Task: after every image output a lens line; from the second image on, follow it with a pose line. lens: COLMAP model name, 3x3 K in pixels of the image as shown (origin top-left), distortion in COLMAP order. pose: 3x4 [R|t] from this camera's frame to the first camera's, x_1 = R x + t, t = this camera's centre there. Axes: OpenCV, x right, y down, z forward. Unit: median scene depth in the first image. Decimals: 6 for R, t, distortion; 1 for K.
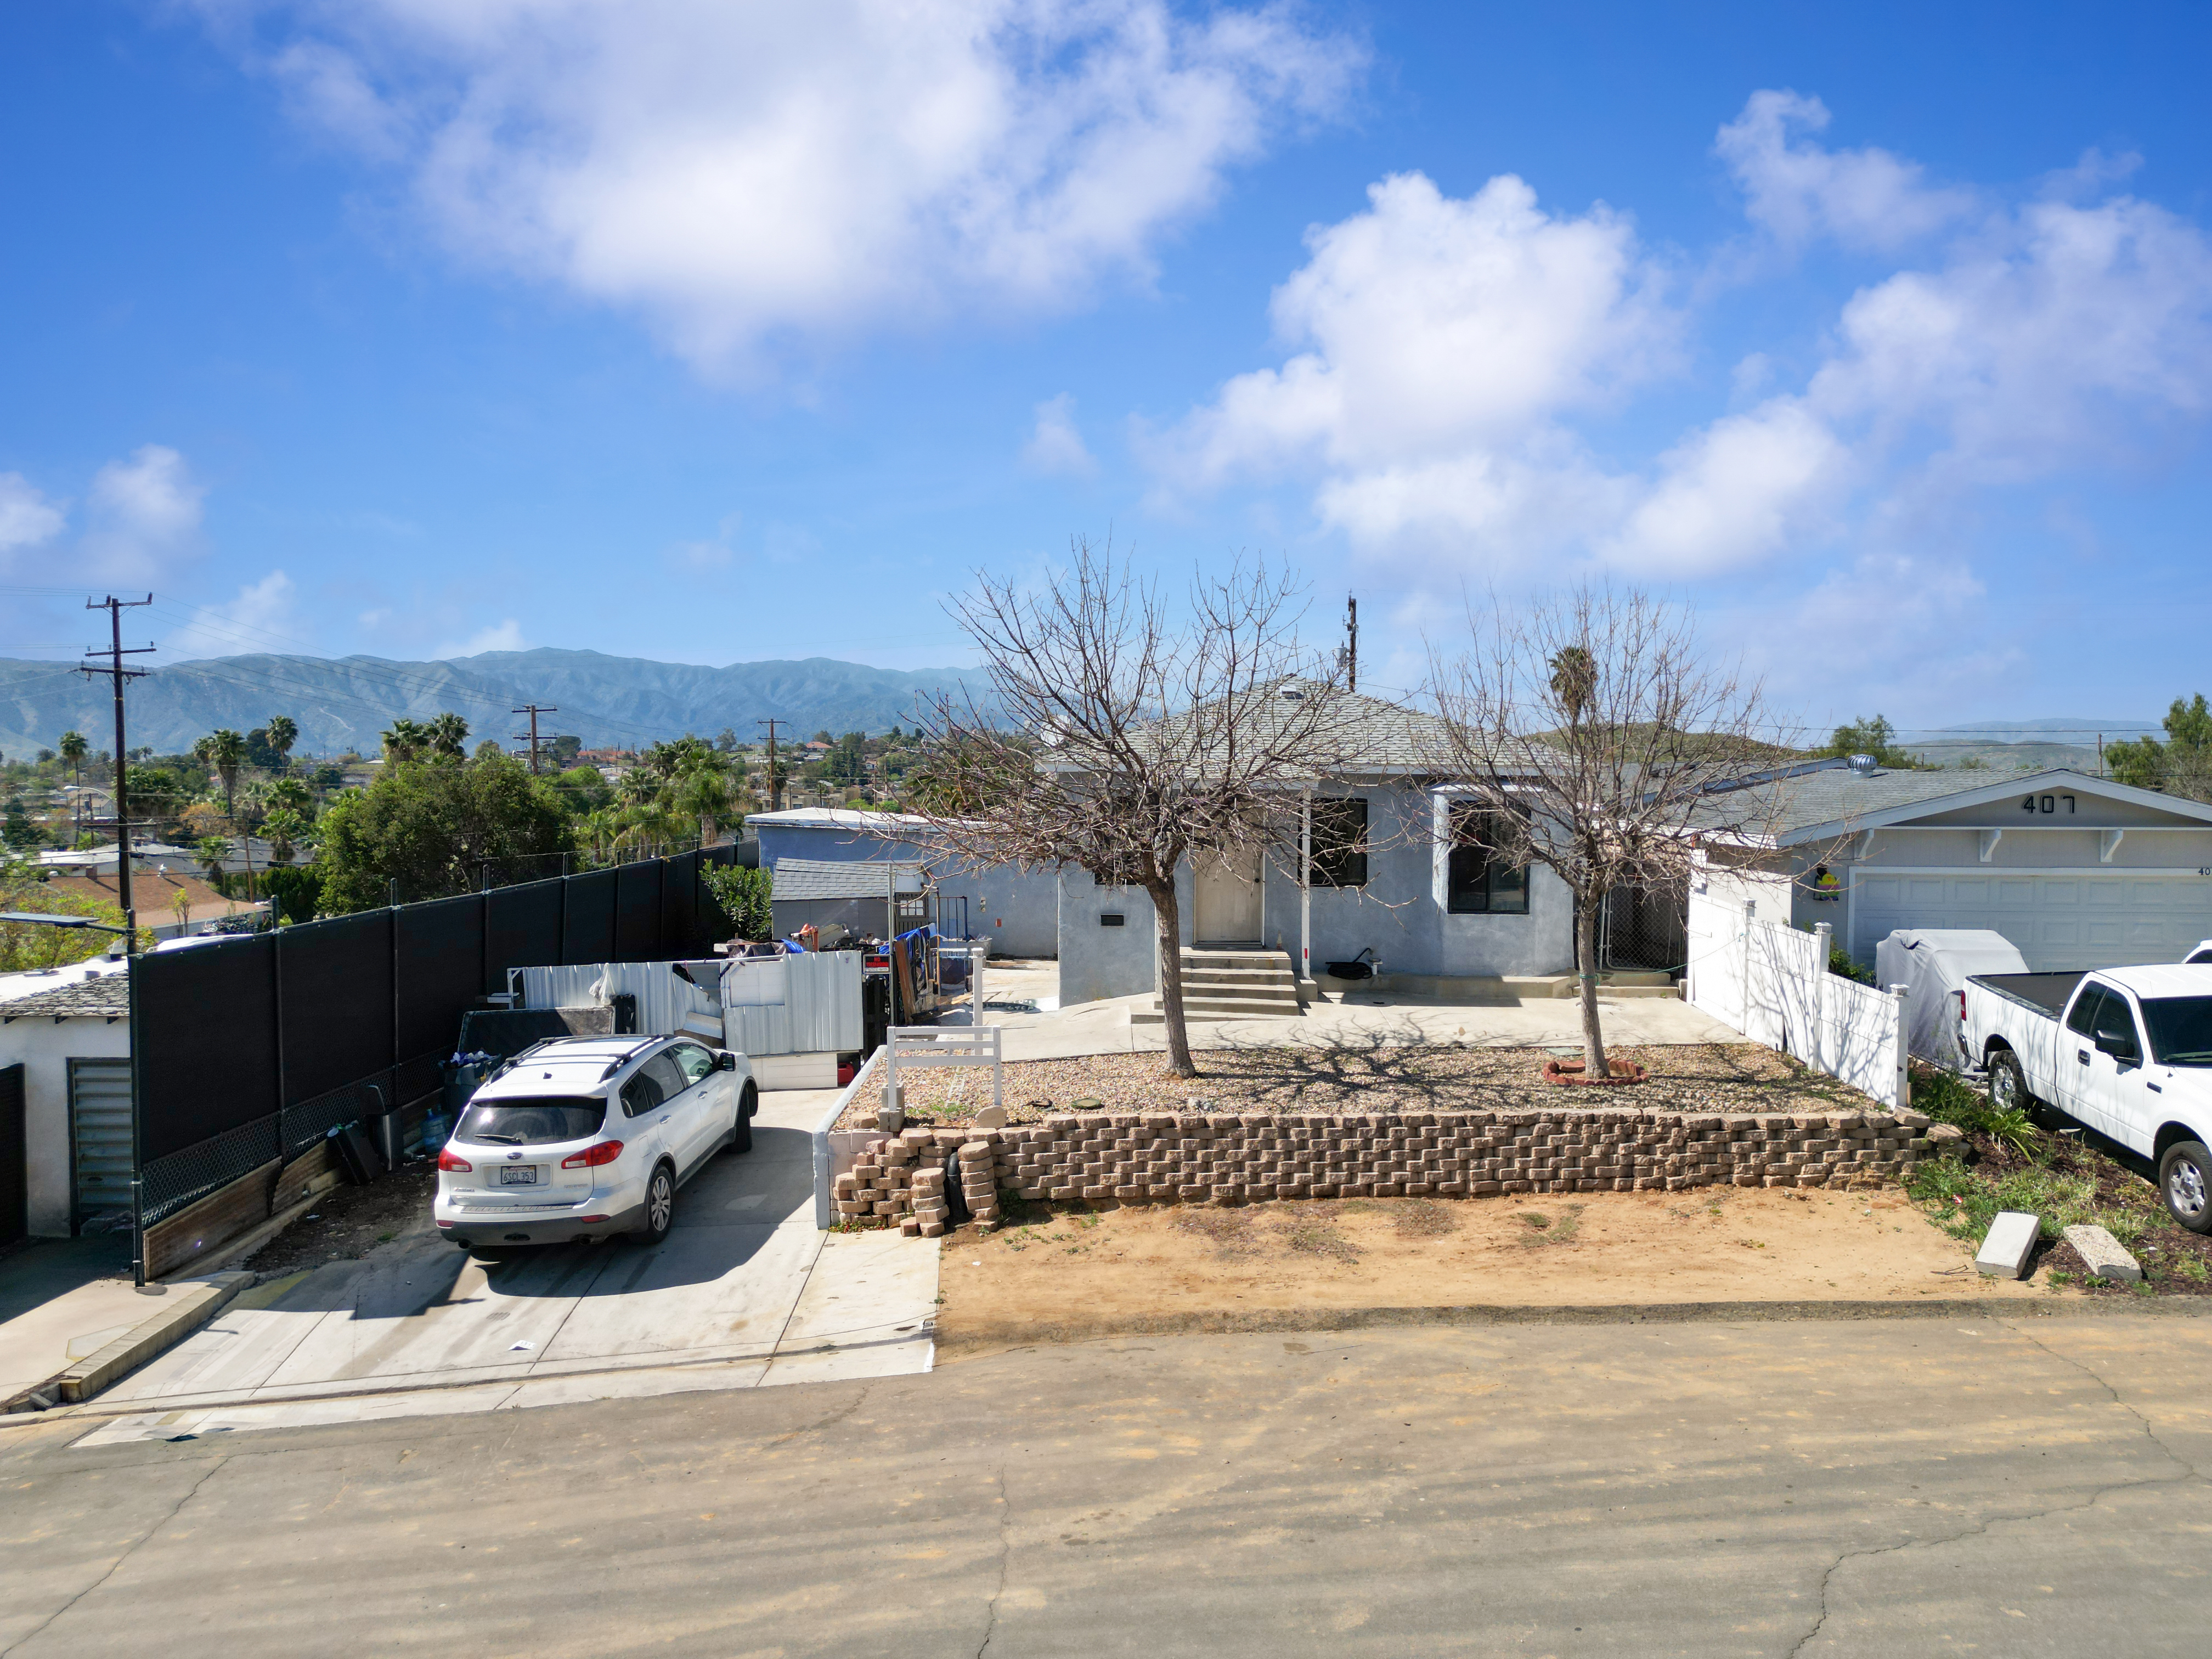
lens RADIAL K [[1497.4, 0, 1116.1], [0, 1497.4, 844.1], [0, 0, 1]] dist [0.057658, -0.050176]
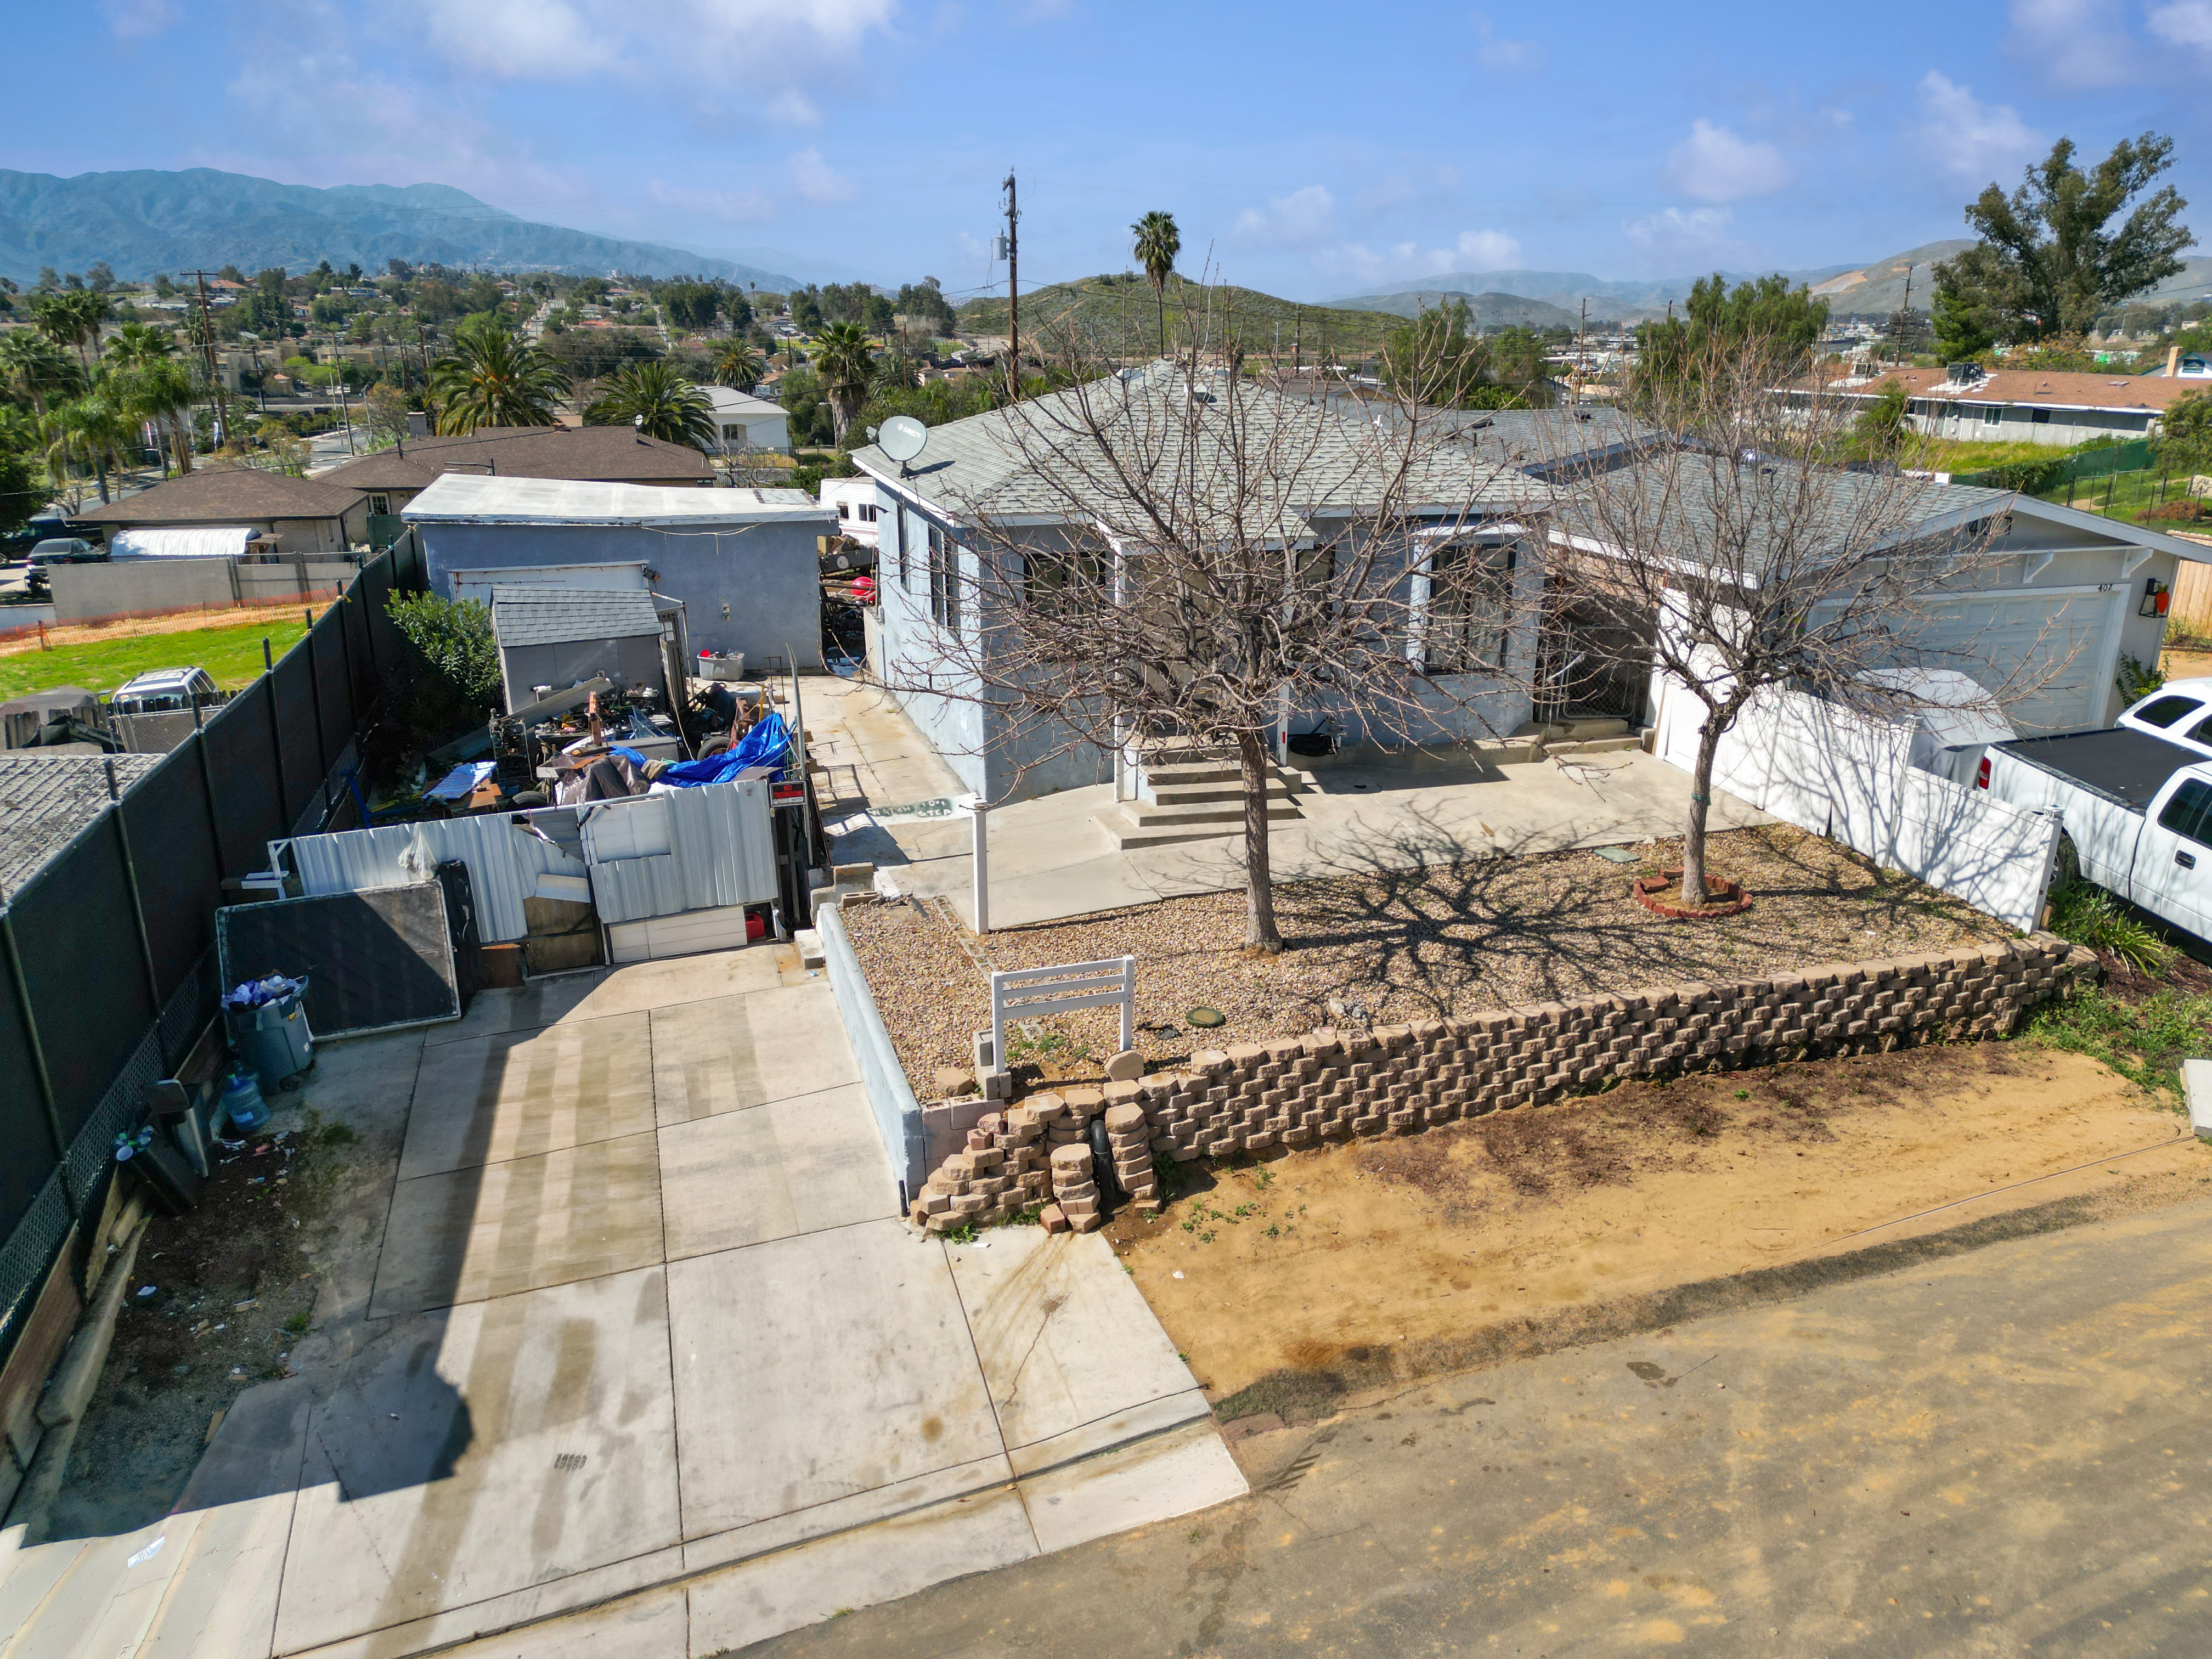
lens RADIAL K [[1497.4, 0, 1072.1], [0, 1497.4, 839.2], [0, 0, 1]] dist [0.057658, -0.050176]
pose [[0.957492, -0.090488, 0.273901, -0.320285], [0.010001, 0.959367, 0.281984, -0.158062], [-0.288288, -0.267258, 0.919491, 0.317559]]
